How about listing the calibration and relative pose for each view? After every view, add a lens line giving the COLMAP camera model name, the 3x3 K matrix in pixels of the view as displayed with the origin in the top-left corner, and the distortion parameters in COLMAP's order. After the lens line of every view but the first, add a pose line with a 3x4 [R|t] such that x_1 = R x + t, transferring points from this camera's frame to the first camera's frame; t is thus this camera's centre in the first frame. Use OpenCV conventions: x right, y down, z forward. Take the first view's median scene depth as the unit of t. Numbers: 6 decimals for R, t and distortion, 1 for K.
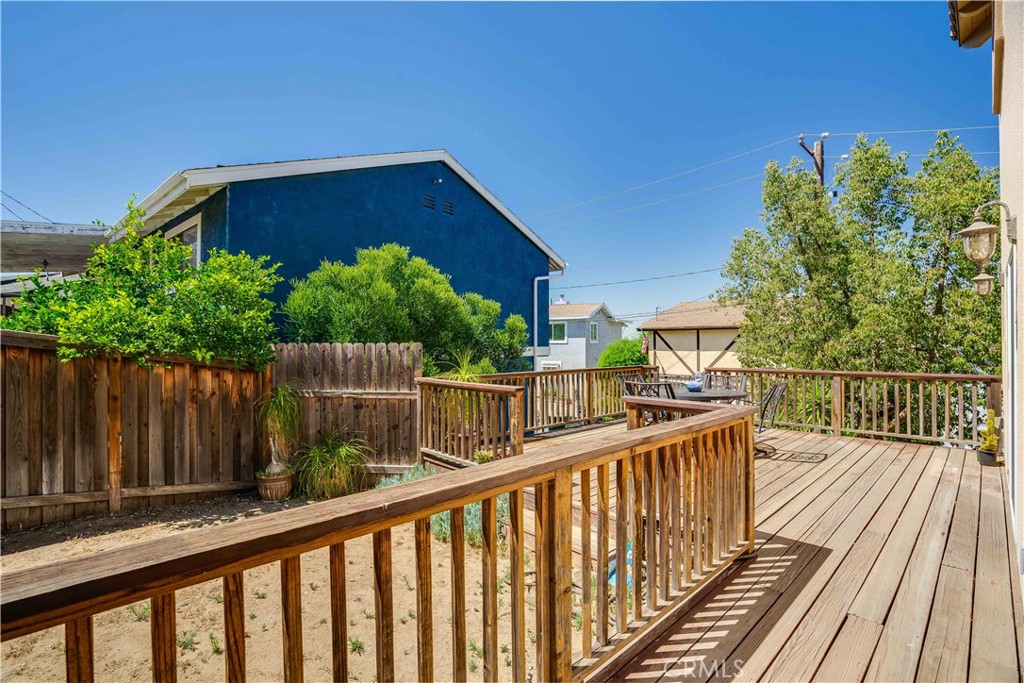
lens RADIAL K [[476.5, 0, 512.0], [0, 476.5, 341.5], [0, 0, 1]] dist [-0.040312, 0.000185]
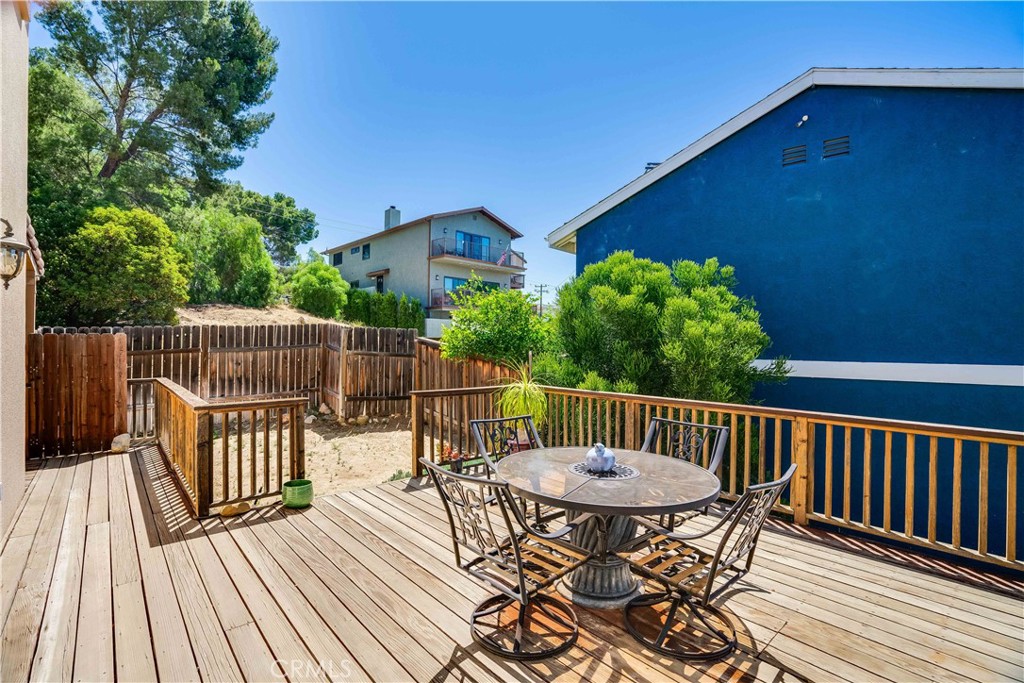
lens RADIAL K [[476.5, 0, 512.0], [0, 476.5, 341.5], [0, 0, 1]] dist [-0.040312, 0.000185]
pose [[-0.047509, -0.001438, -0.998870, 1.737436], [0.005209, 0.999985, -0.001687, -0.038959], [0.998857, -0.005284, -0.047501, 1.898762]]
